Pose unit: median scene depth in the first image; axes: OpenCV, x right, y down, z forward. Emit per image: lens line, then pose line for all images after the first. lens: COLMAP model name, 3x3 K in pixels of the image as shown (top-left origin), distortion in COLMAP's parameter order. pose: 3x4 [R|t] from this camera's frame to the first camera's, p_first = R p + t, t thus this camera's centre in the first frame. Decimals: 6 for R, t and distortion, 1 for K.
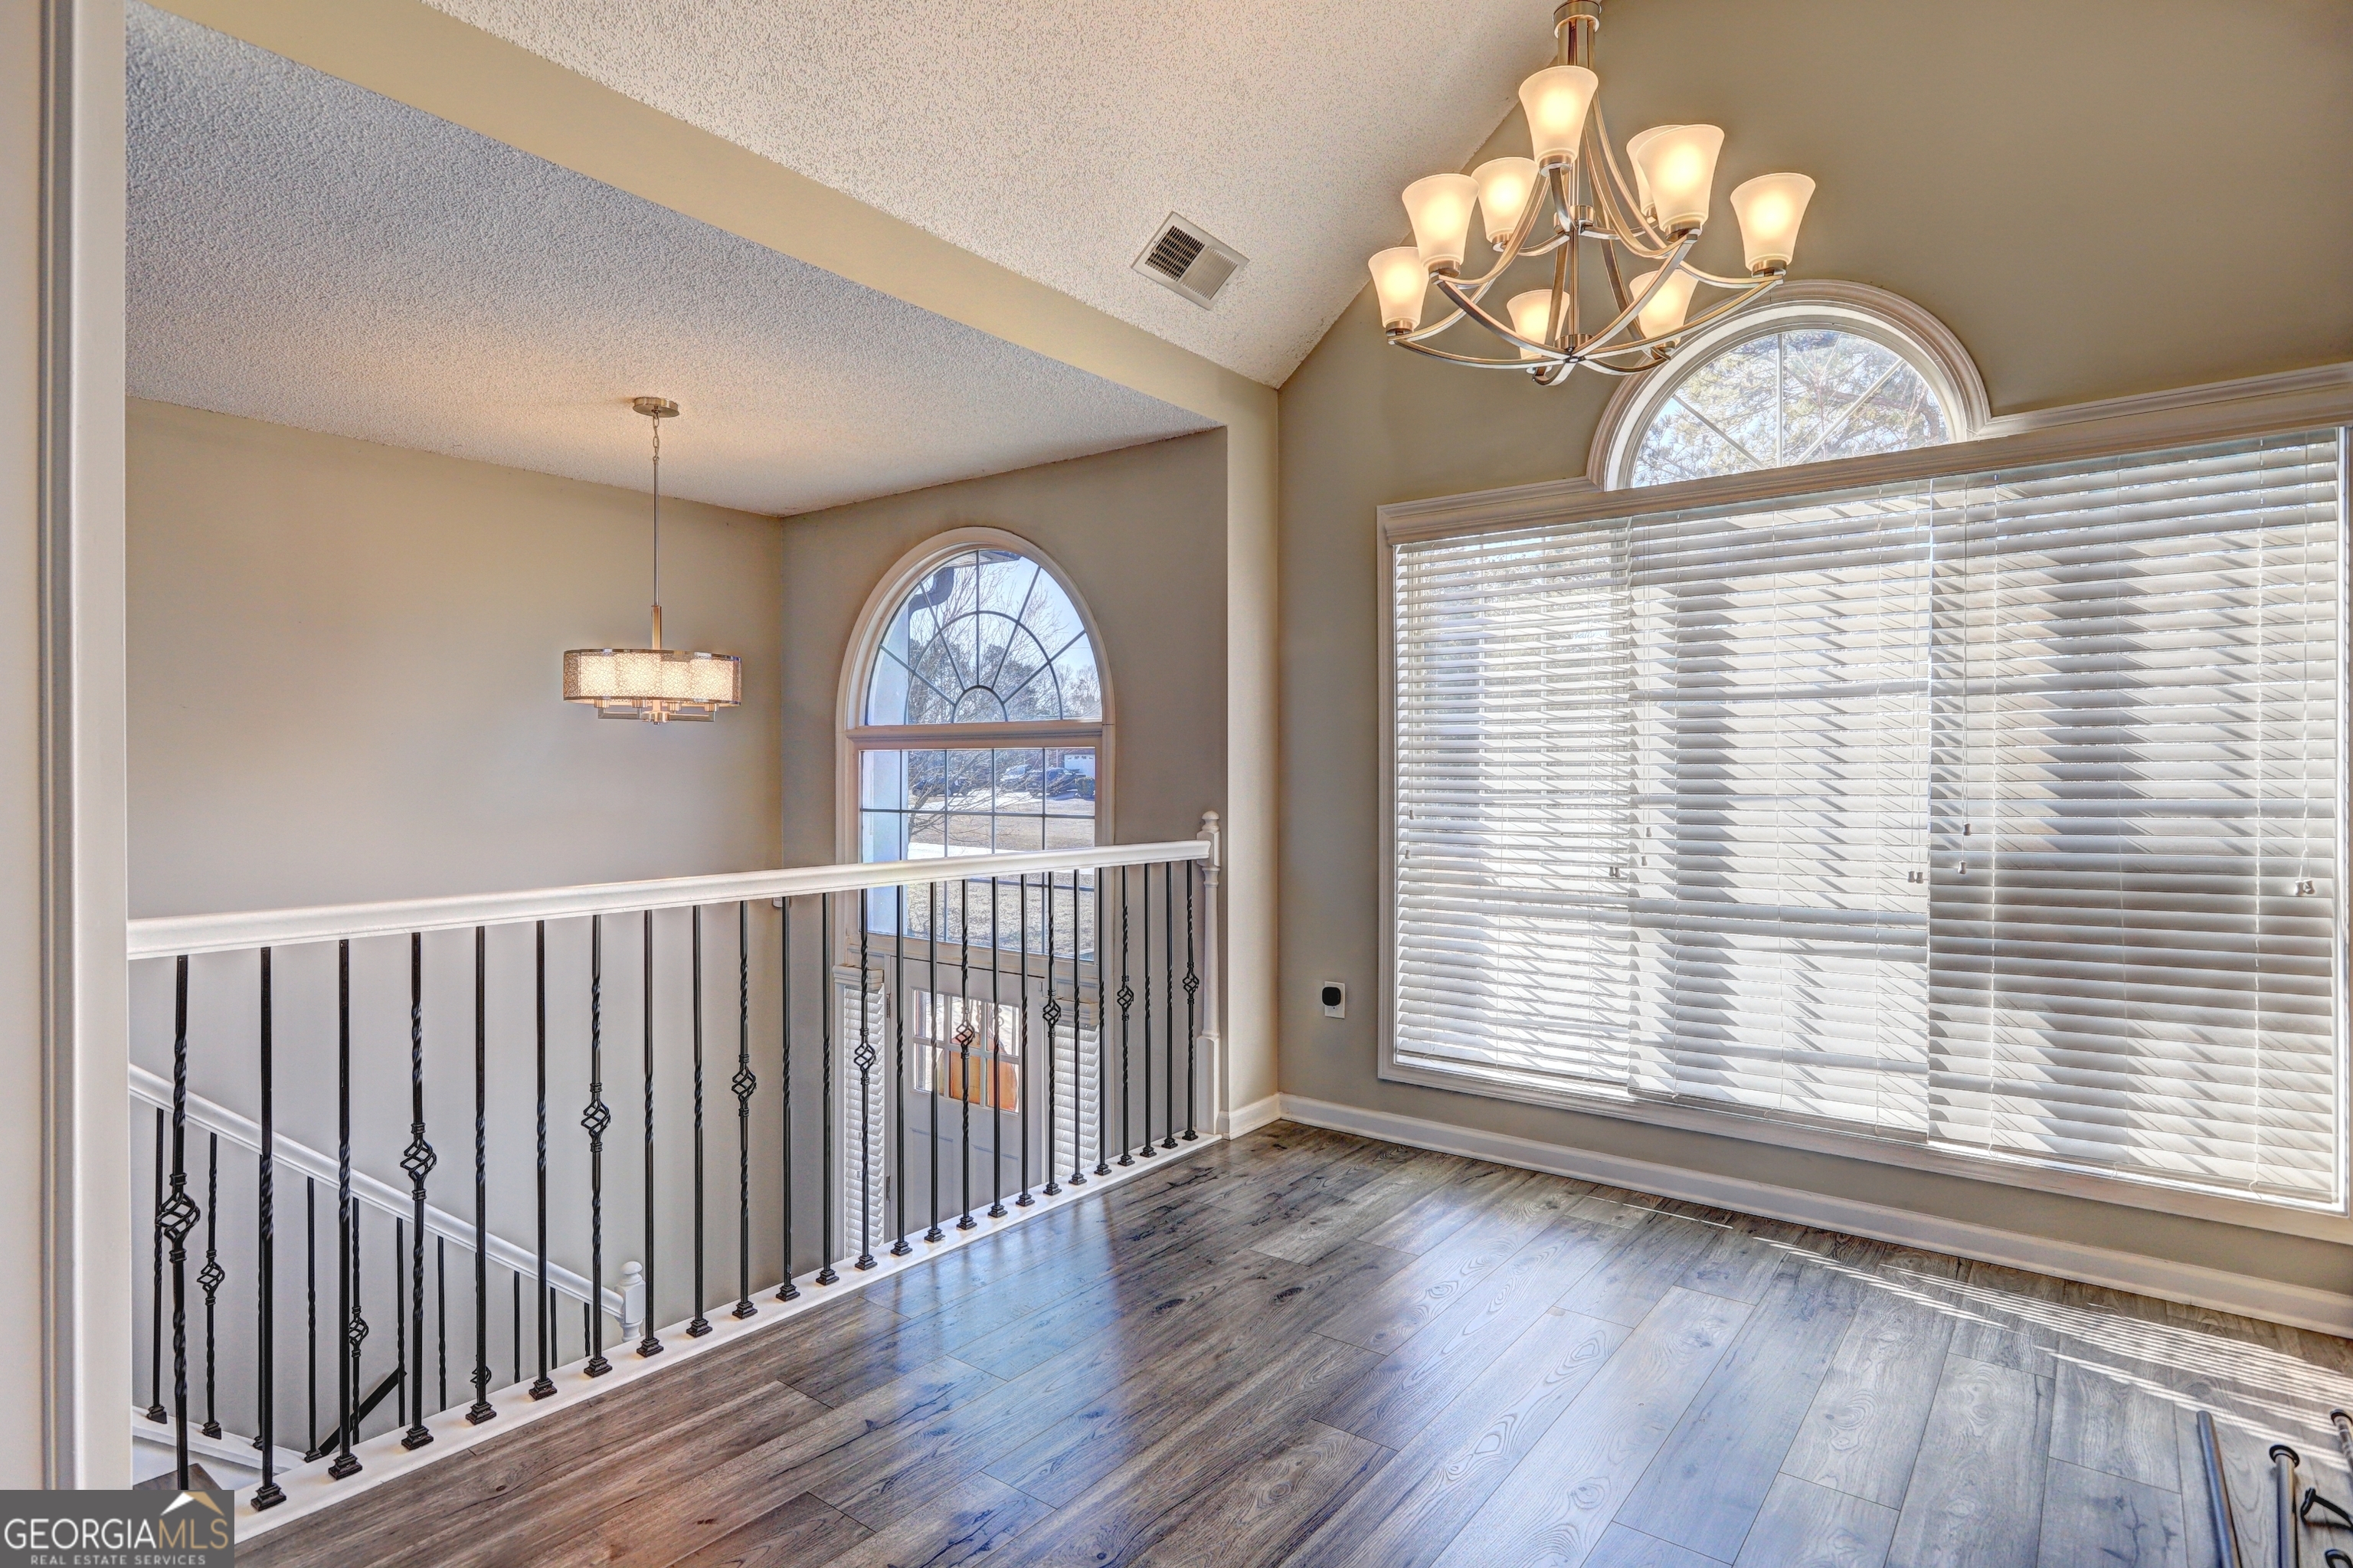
lens RADIAL K [[1210.9, 0, 1176.5], [0, 1210.9, 784.0], [0, 0, 1]] dist [0.000564, 0.000303]
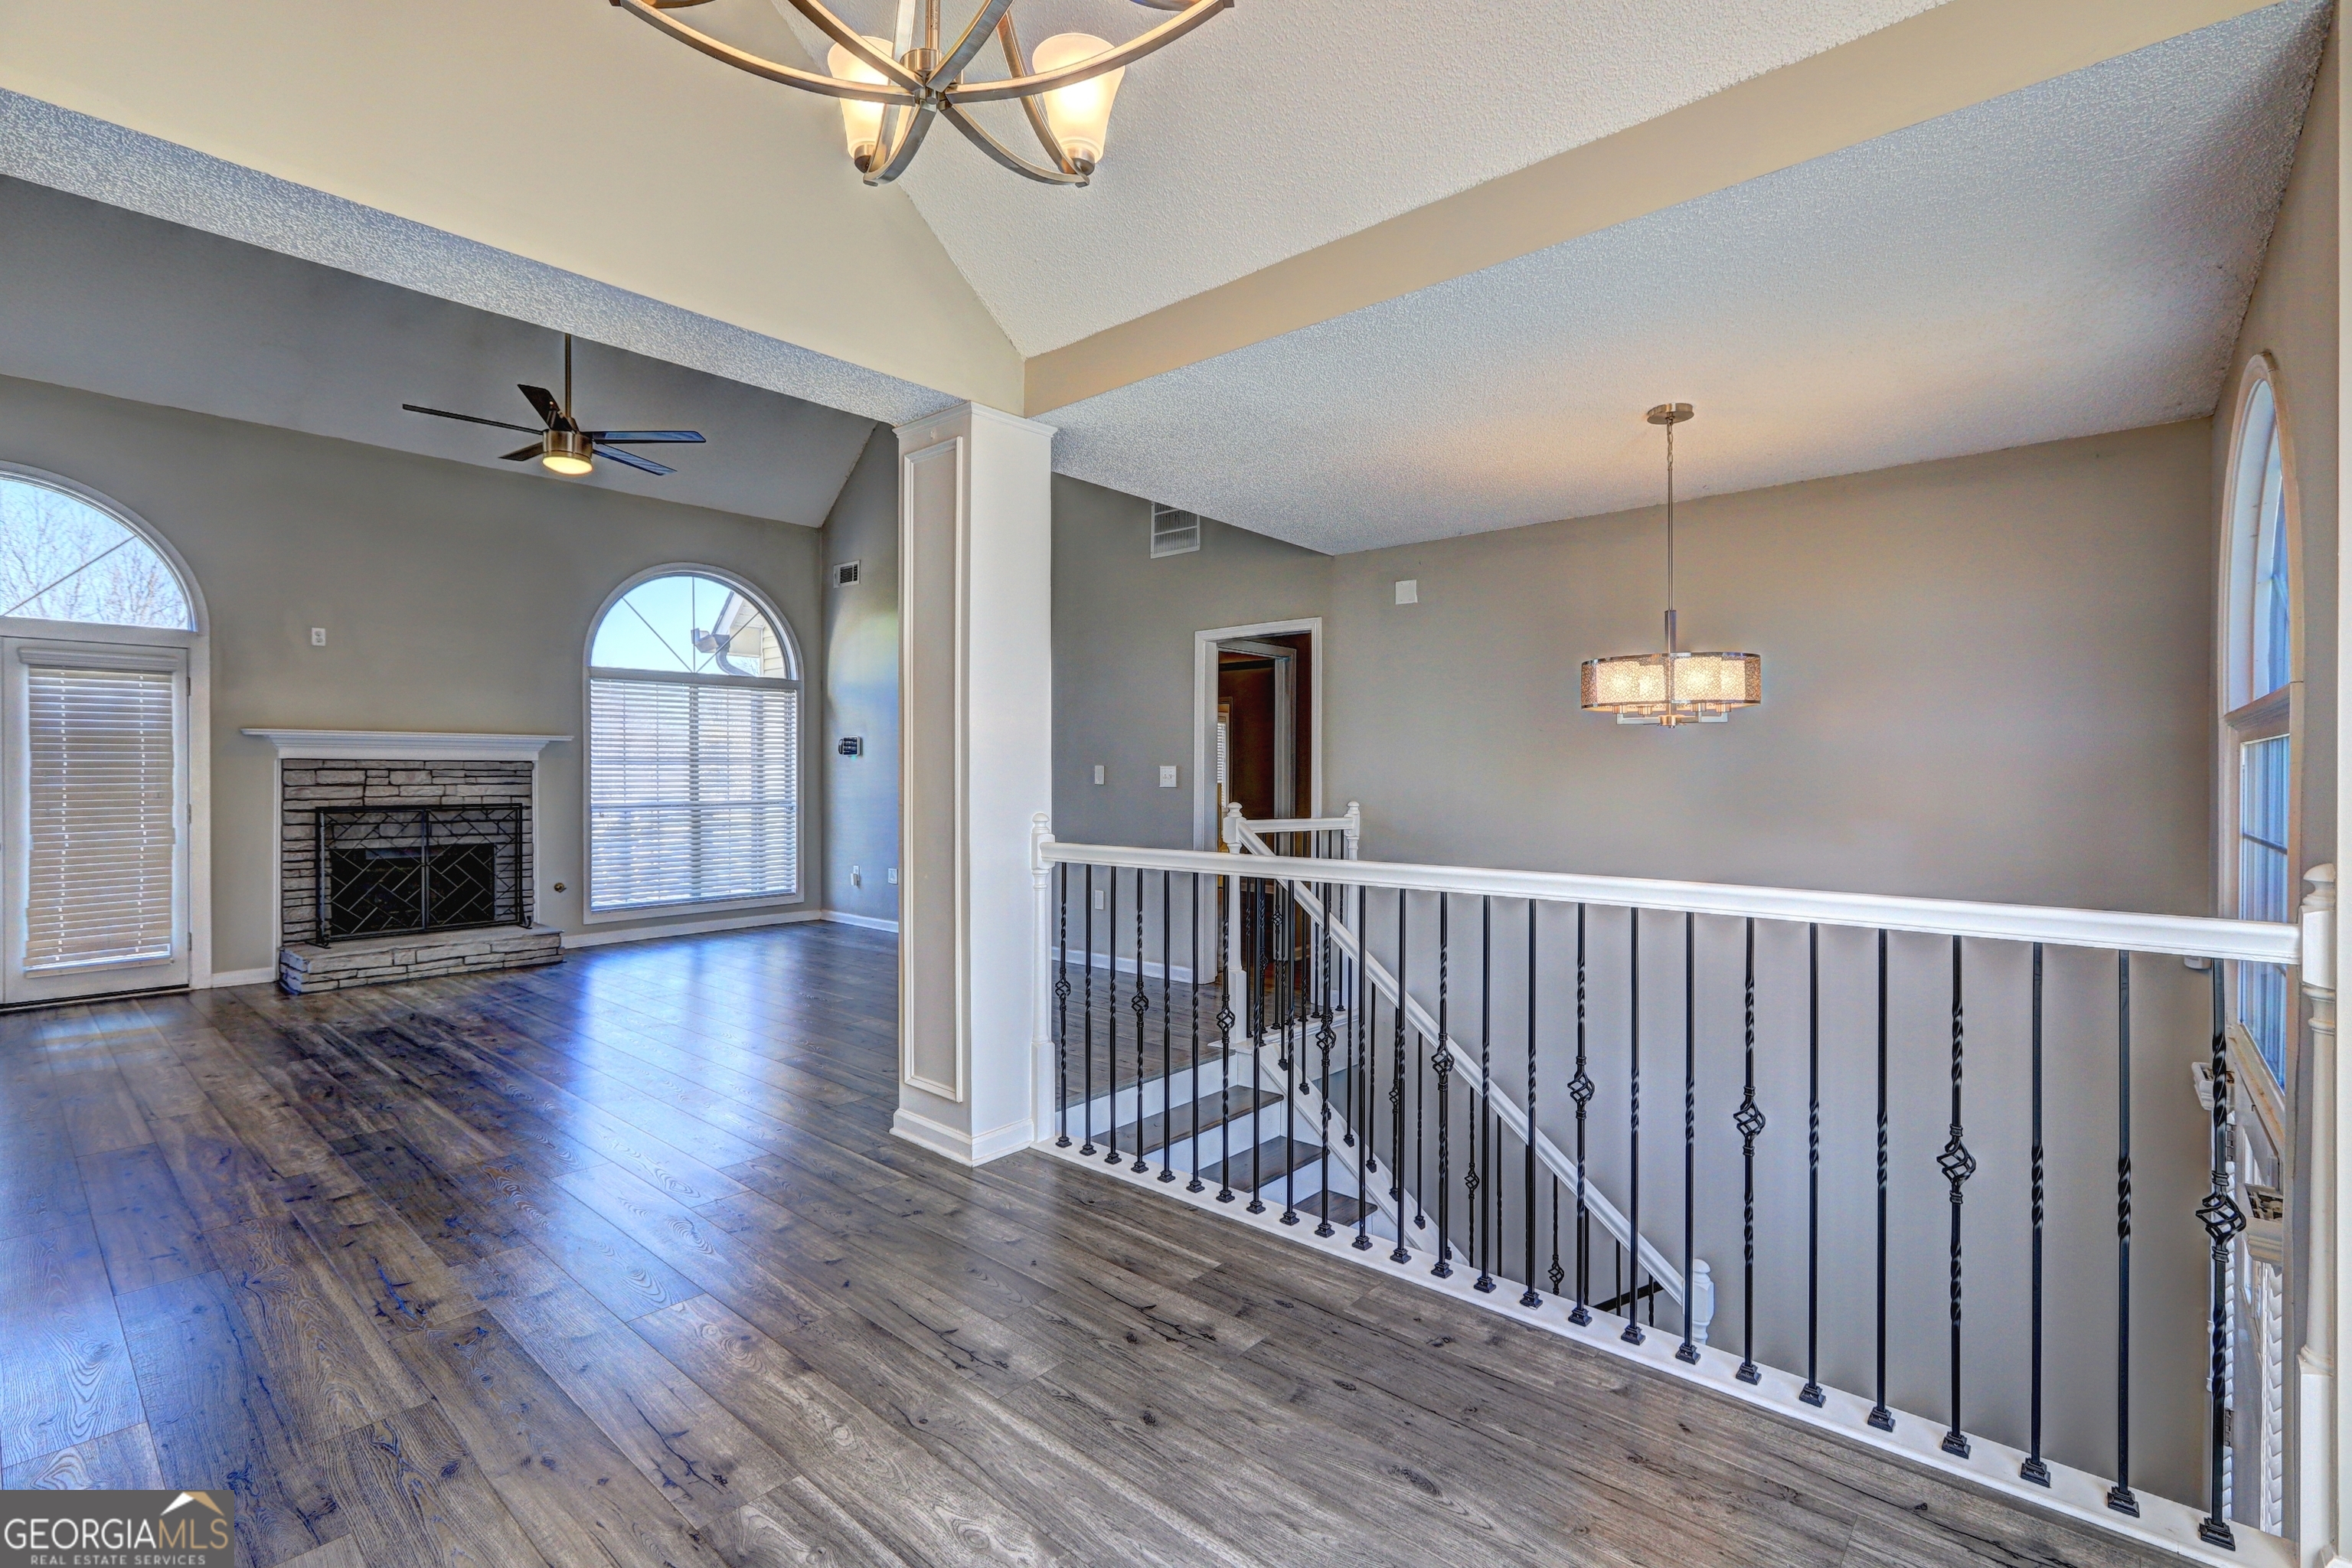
lens RADIAL K [[1058.3, 0, 1176.0], [0, 1058.3, 784.0], [0, 0, 1]] dist [-0.000330, 0.000289]
pose [[-0.059658, 0.007170, -0.998193, 0.737755], [-0.014590, 0.999861, 0.008054, -0.007596], [0.998112, 0.015044, -0.059545, 0.990296]]
